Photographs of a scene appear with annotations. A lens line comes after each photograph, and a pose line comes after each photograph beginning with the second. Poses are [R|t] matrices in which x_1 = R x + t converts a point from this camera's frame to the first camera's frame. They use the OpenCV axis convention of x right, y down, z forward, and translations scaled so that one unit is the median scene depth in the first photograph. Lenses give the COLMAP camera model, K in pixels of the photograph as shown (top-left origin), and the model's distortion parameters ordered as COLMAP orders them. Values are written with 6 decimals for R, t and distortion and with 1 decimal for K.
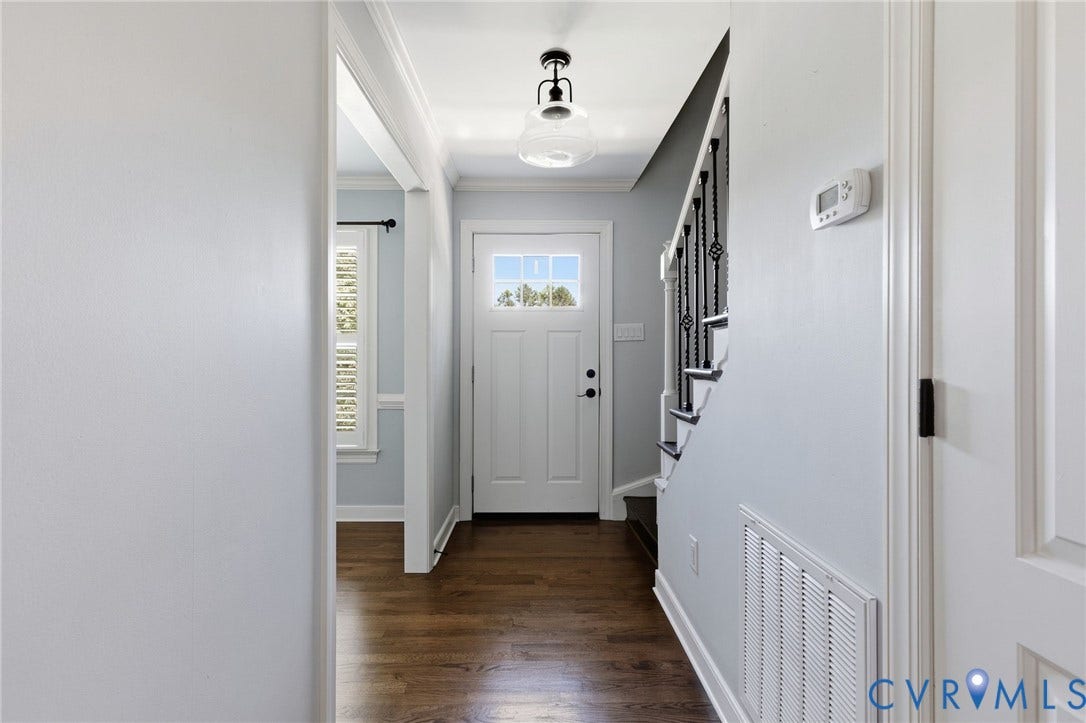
lens RADIAL K [[473.8, 0, 543.0], [0, 473.8, 361.5], [0, 0, 1]] dist [0.000726, 0.000063]
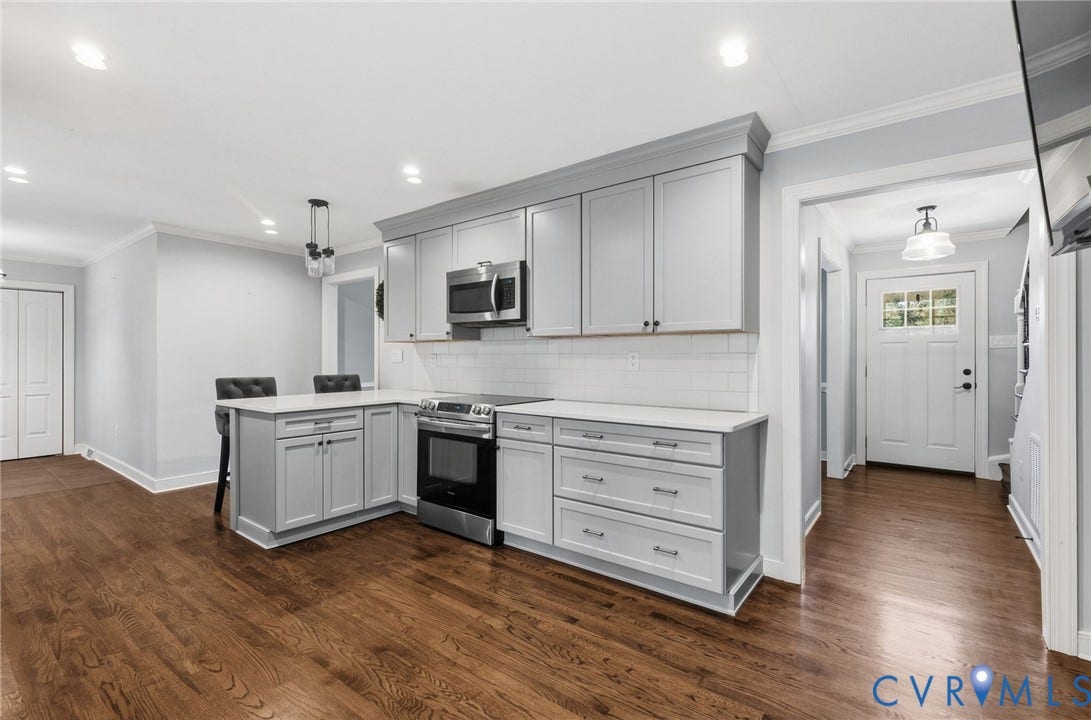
lens RADIAL K [[493.1, 0, 543.6], [0, 493.1, 356.7], [0, 0, 1]] dist [0.001444, 0.000130]
pose [[0.780405, -0.002733, -0.625268, 0.038719], [0.002328, 0.999996, -0.001466, -0.020260], [0.625270, -0.000311, 0.780409, -0.924439]]
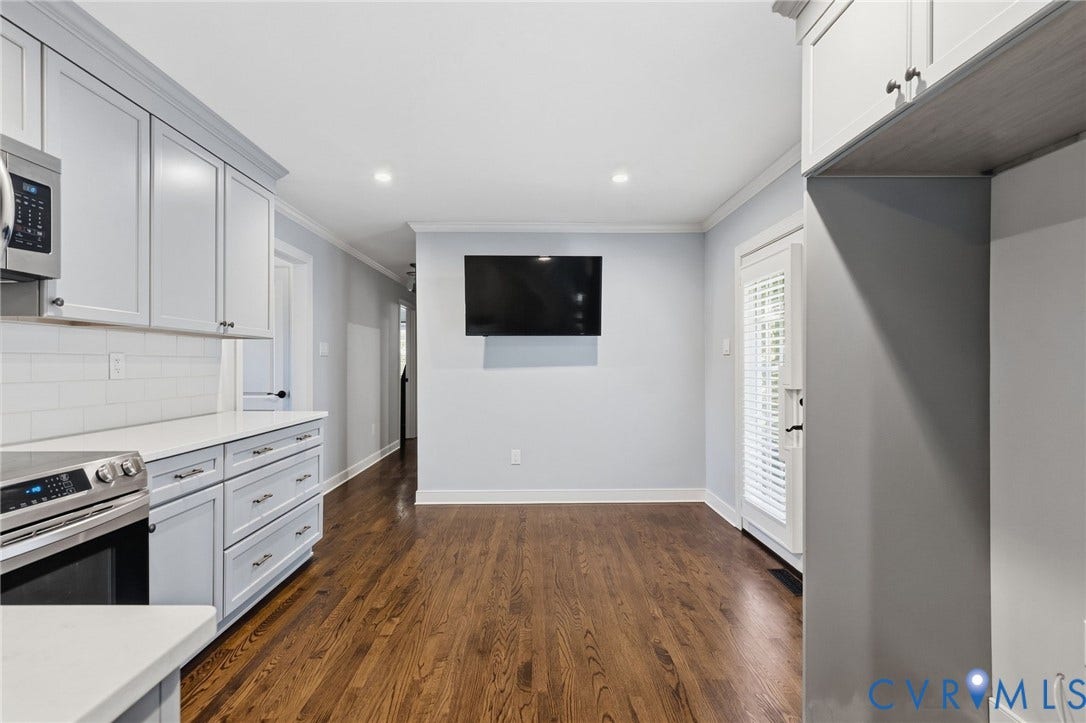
lens RADIAL K [[490.5, 0, 544.4], [0, 490.5, 364.5], [0, 0, 1]] dist [0.002613, 0.000693]
pose [[-0.005108, -0.000735, 0.999987, -1.129829], [-0.008115, 0.999967, 0.000694, -0.019485], [-0.999954, -0.008112, -0.005114, -0.641203]]
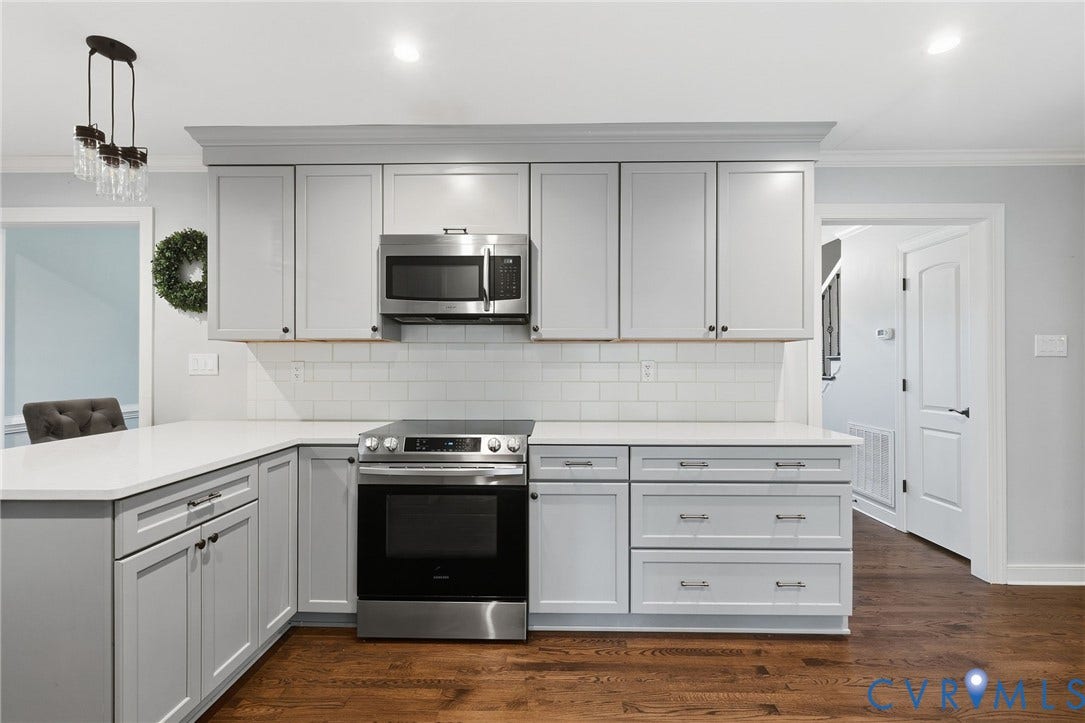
lens RADIAL K [[490.0, 0, 543.9], [0, 490.0, 364.5], [0, 0, 1]] dist [0.002613, 0.000693]
pose [[0.999533, -0.000907, -0.030537, -0.589905], [0.000838, 0.999997, -0.002287, -0.022214], [0.030539, 0.002260, 0.999531, -0.897457]]
